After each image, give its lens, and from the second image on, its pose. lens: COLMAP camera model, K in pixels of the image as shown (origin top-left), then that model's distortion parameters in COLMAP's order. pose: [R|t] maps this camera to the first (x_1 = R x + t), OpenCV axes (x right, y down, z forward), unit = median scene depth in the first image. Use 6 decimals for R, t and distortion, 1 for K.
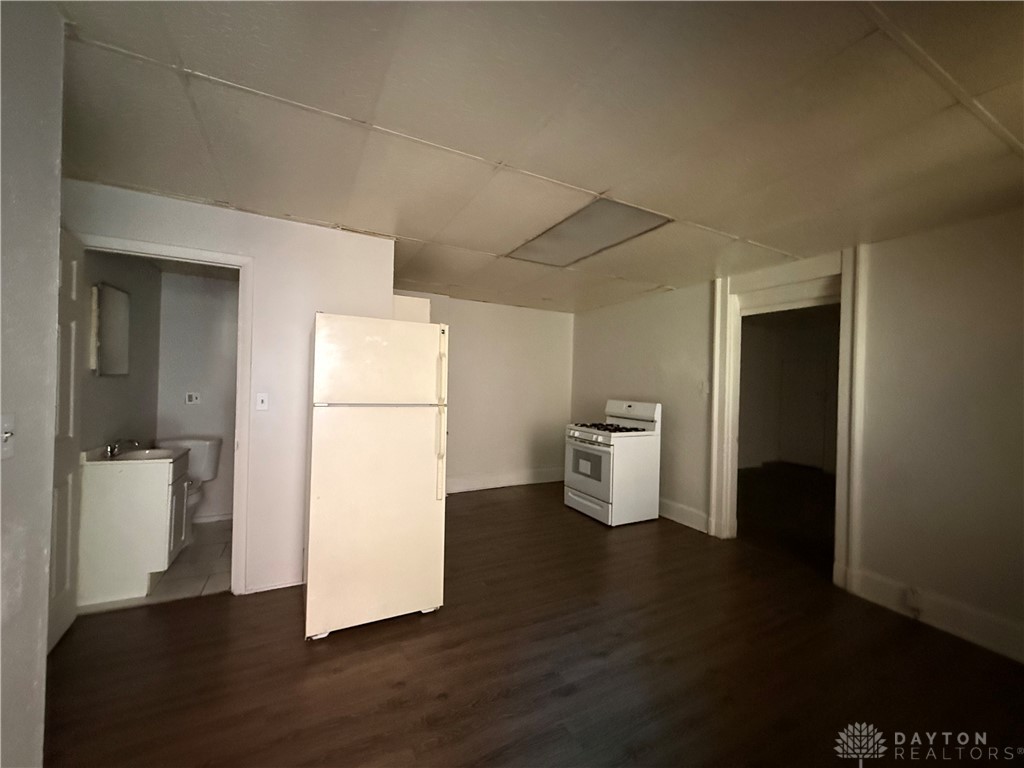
lens RADIAL K [[409.8, 0, 512.0], [0, 409.8, 384.0], [0, 0, 1]] dist [0.000200, -0.000133]
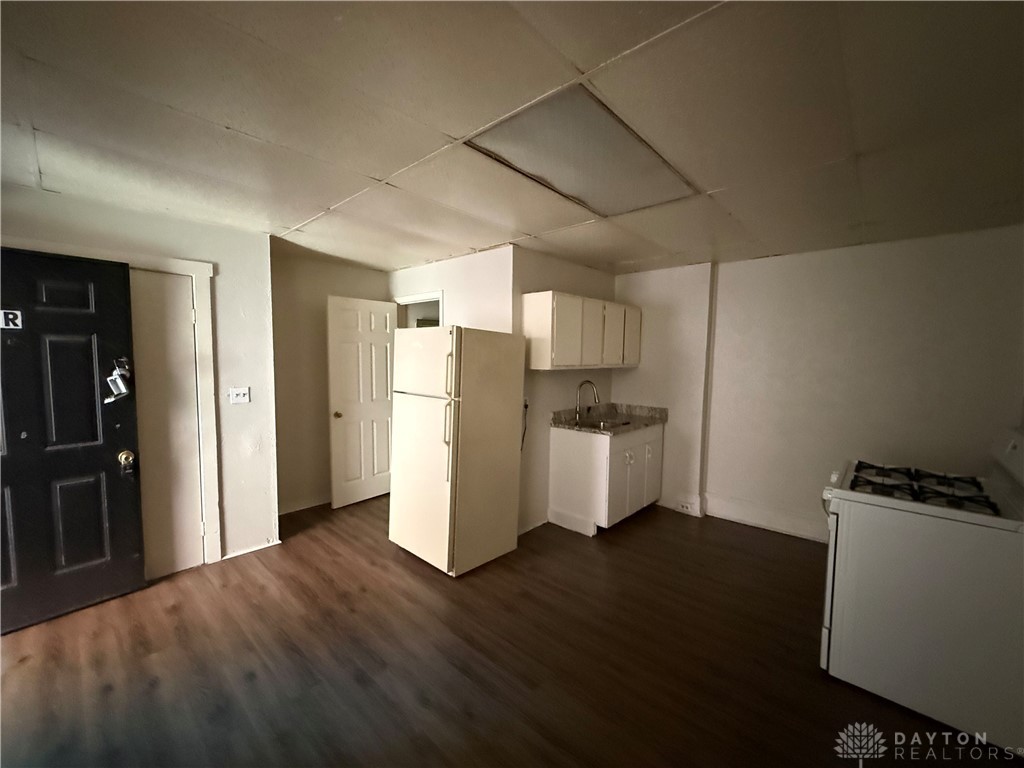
lens RADIAL K [[409.8, 0, 512.0], [0, 409.8, 384.0], [0, 0, 1]] dist [0.000200, -0.000133]
pose [[0.332805, 0.043980, -0.941970, 1.131965], [-0.004442, 0.998974, 0.045072, -0.047620], [0.942985, -0.010816, 0.332659, 0.953764]]
